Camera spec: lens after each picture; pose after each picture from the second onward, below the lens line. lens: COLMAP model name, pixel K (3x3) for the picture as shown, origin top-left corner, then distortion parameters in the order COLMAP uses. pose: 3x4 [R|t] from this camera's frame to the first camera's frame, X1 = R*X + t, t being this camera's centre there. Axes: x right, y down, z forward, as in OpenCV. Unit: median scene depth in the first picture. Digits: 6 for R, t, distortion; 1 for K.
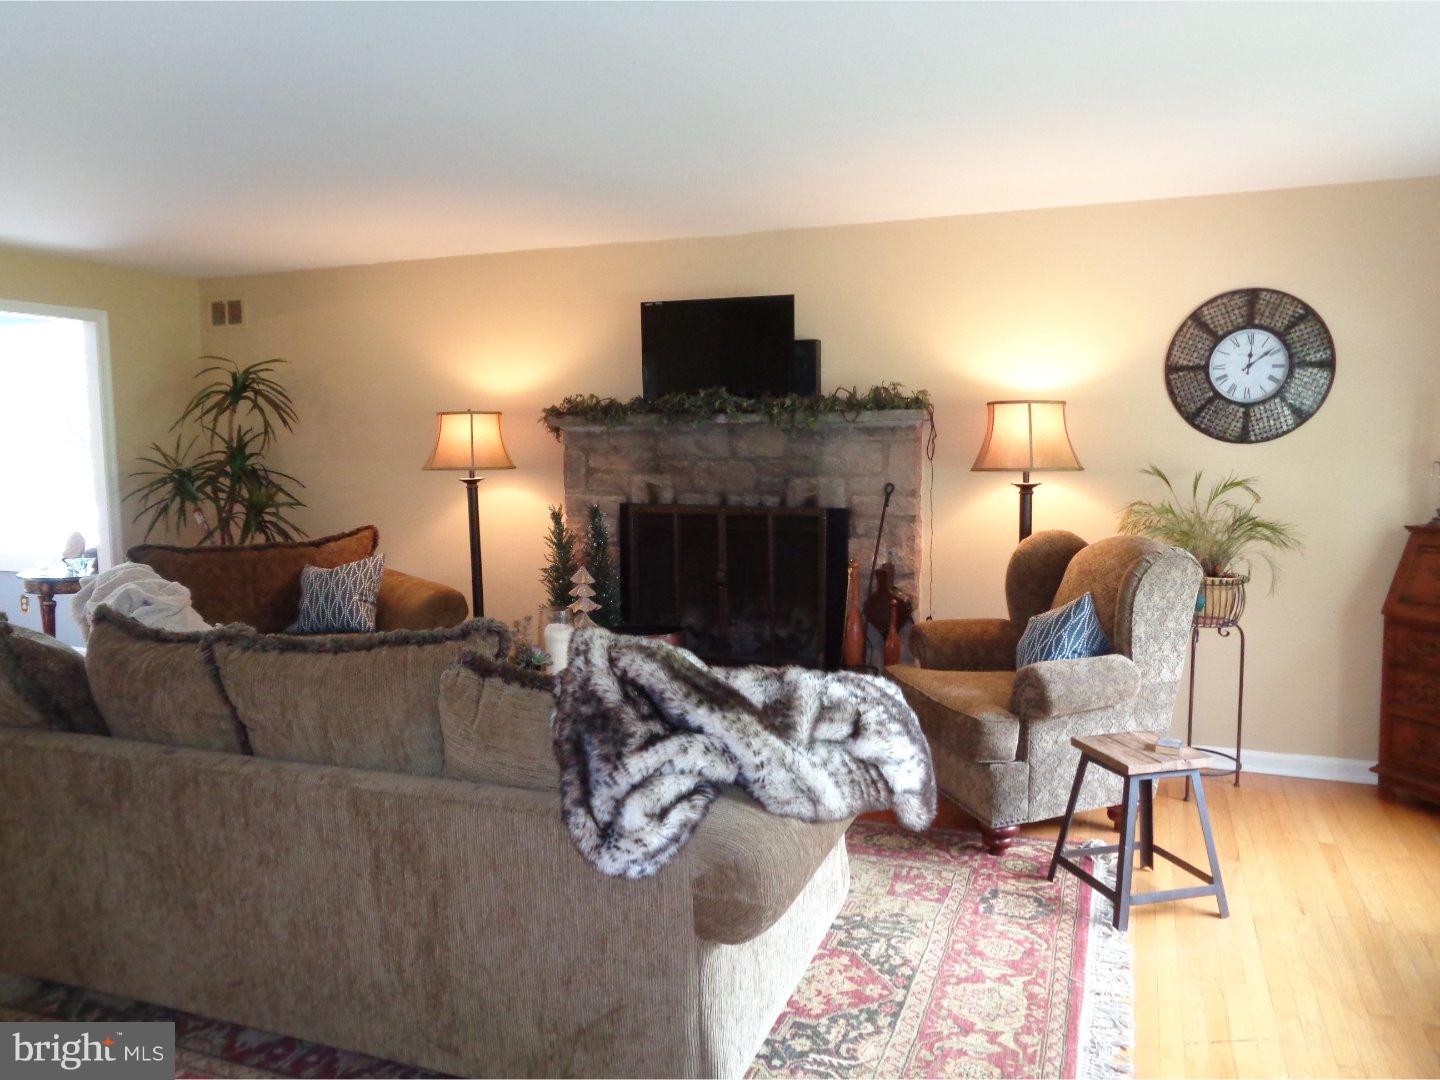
lens RADIAL K [[1074.7, 0, 720.0], [0, 1074.7, 544.6], [0, 0, 1]] dist [0.016044, 0.006733]
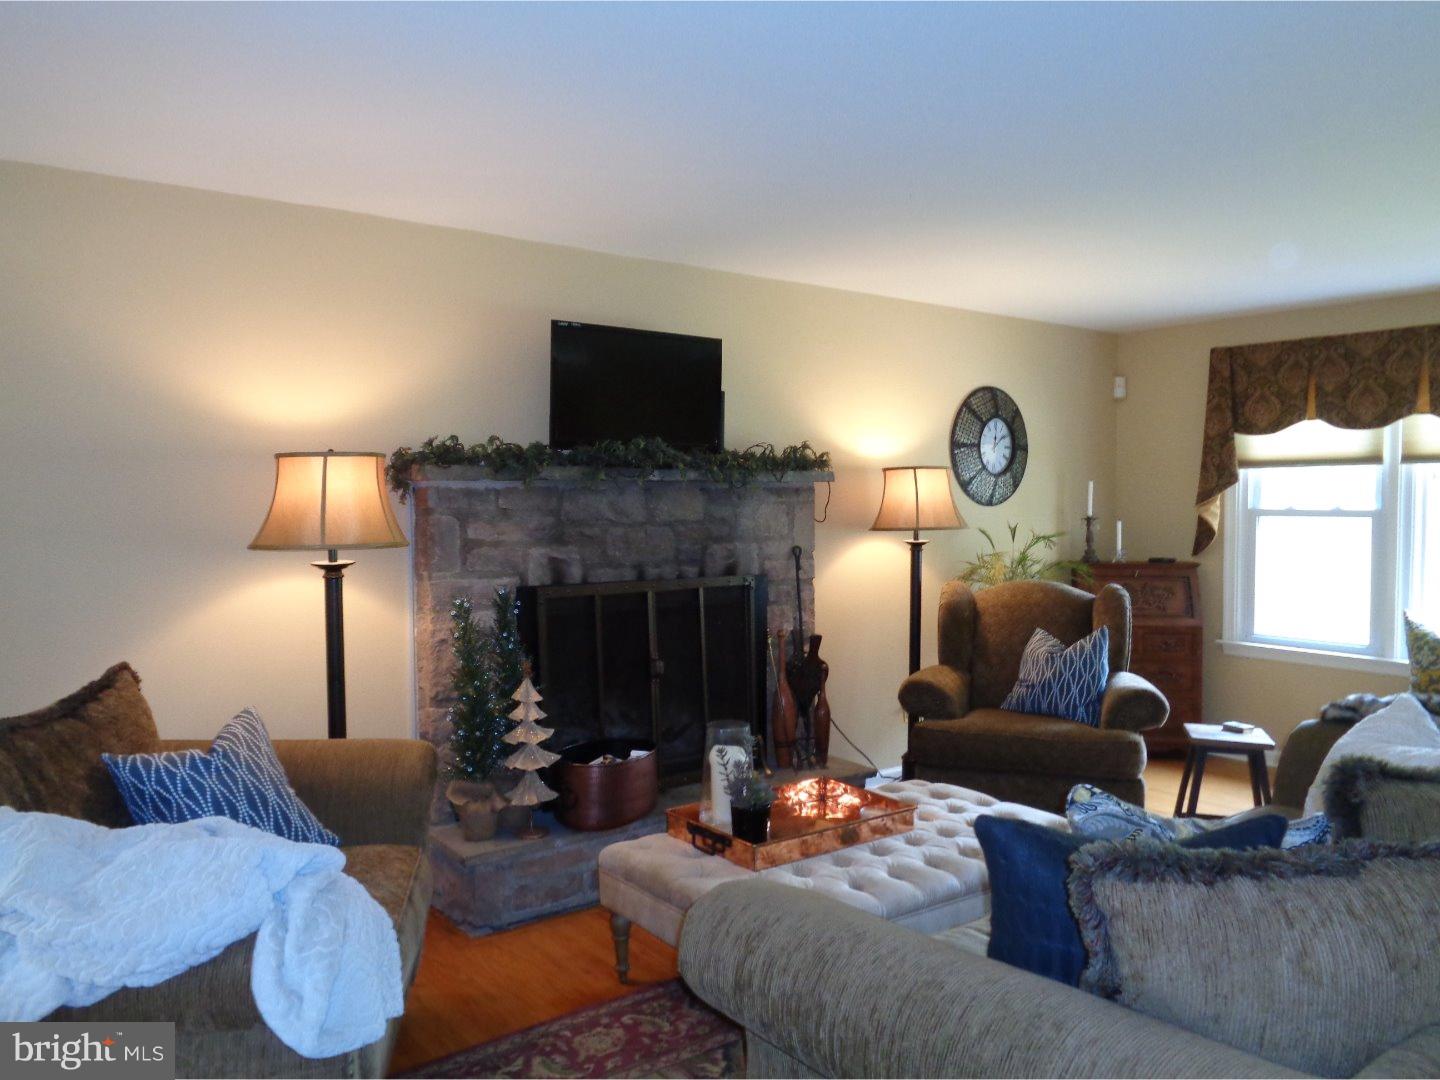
lens RADIAL K [[1074.7, 0, 719.9], [0, 1074.7, 536.3], [0, 0, 1]] dist [0.016044, 0.006733]
pose [[0.516058, -0.019118, 0.856340, -0.678165], [0.090567, 0.995365, -0.032357, -0.038911], [-0.851752, 0.094255, 0.515397, 0.534281]]
